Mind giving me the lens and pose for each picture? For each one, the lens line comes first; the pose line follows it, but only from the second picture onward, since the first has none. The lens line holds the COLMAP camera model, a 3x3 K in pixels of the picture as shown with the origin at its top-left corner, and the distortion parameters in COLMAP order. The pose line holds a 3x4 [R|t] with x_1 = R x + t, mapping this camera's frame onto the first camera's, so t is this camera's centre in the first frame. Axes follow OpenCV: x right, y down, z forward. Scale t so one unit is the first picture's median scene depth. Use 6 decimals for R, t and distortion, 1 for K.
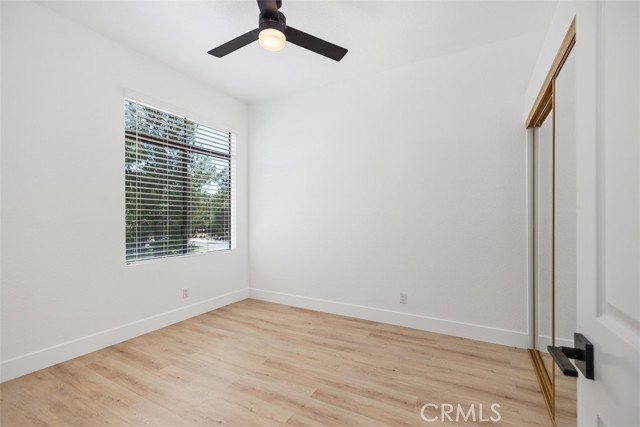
lens RADIAL K [[294.0, 0, 320.1], [0, 294.0, 213.0], [0, 0, 1]] dist [0.007583, -0.001952]
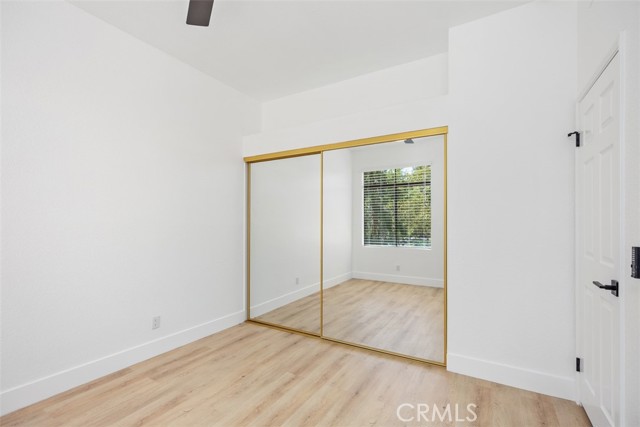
lens RADIAL K [[294.0, 0, 319.0], [0, 294.0, 218.4], [0, 0, 1]] dist [0.007583, -0.001952]
pose [[0.047252, 0.017240, 0.998734, -0.660971], [-0.003984, 0.999846, -0.017070, 0.007681], [-0.998875, -0.003172, 0.047313, 0.607375]]
